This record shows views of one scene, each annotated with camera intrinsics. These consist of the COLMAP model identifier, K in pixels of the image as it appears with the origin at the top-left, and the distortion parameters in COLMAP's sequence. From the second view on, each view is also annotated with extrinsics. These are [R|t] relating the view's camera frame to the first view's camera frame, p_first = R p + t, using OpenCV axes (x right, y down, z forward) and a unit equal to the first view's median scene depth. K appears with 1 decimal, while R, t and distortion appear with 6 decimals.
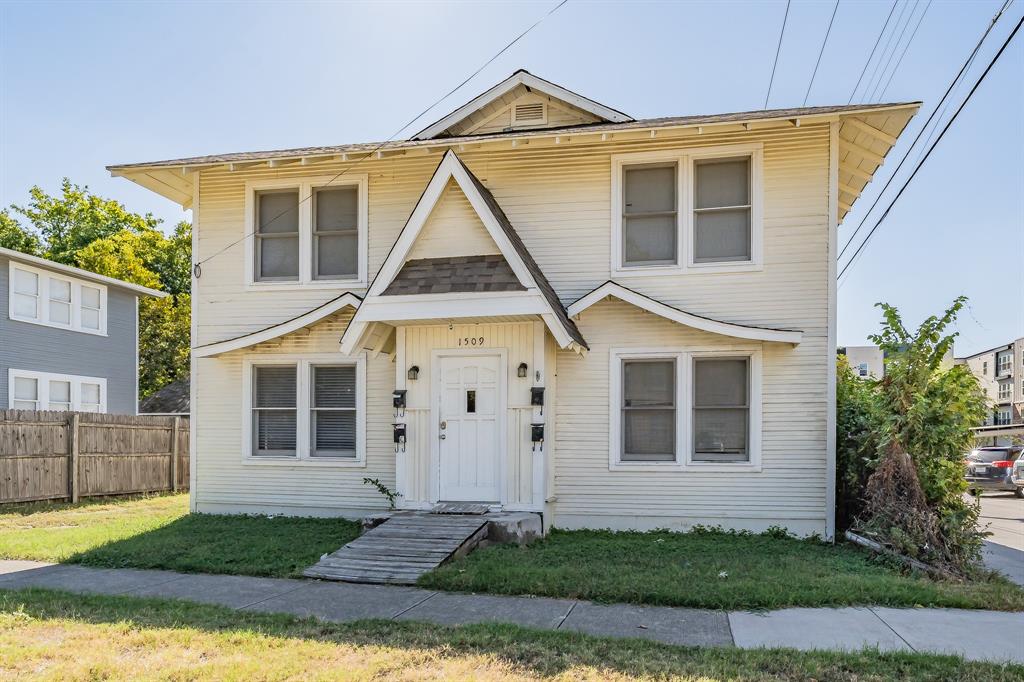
lens RADIAL K [[481.2, 0, 512.0], [0, 481.2, 341.0], [0, 0, 1]] dist [0.002399, 0.000268]
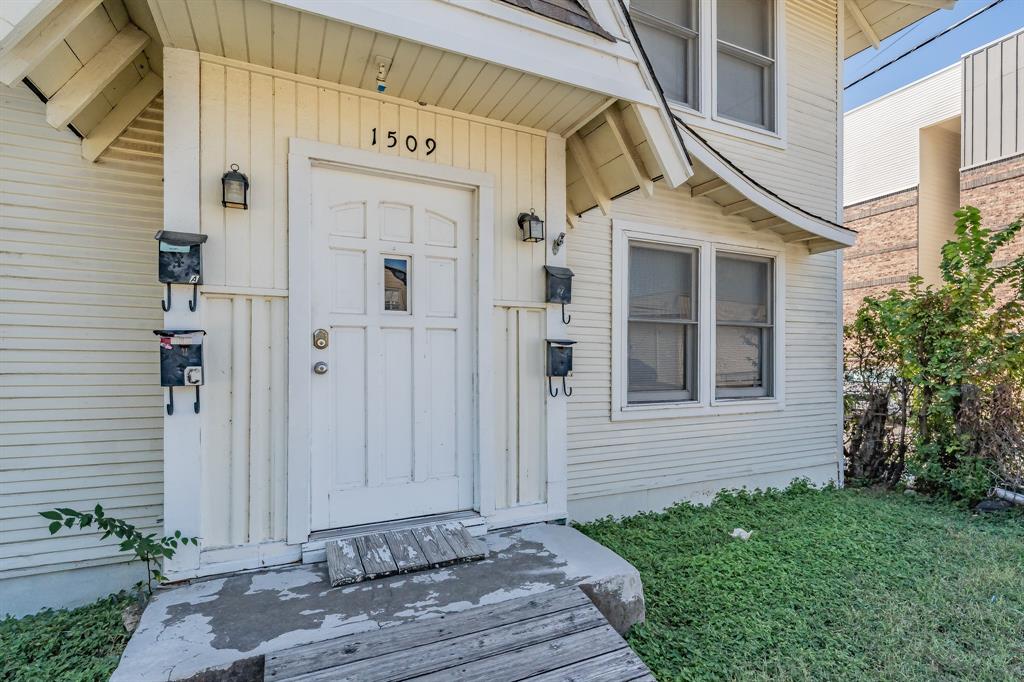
lens RADIAL K [[495.5, 0, 511.7], [0, 495.5, 317.1], [0, 0, 1]] dist [0.001134, 0.000186]
pose [[0.771831, 0.053860, 0.633543, -0.288681], [-0.128165, 0.989132, 0.072050, 0.112962], [-0.622777, -0.136809, 0.770345, 0.618305]]
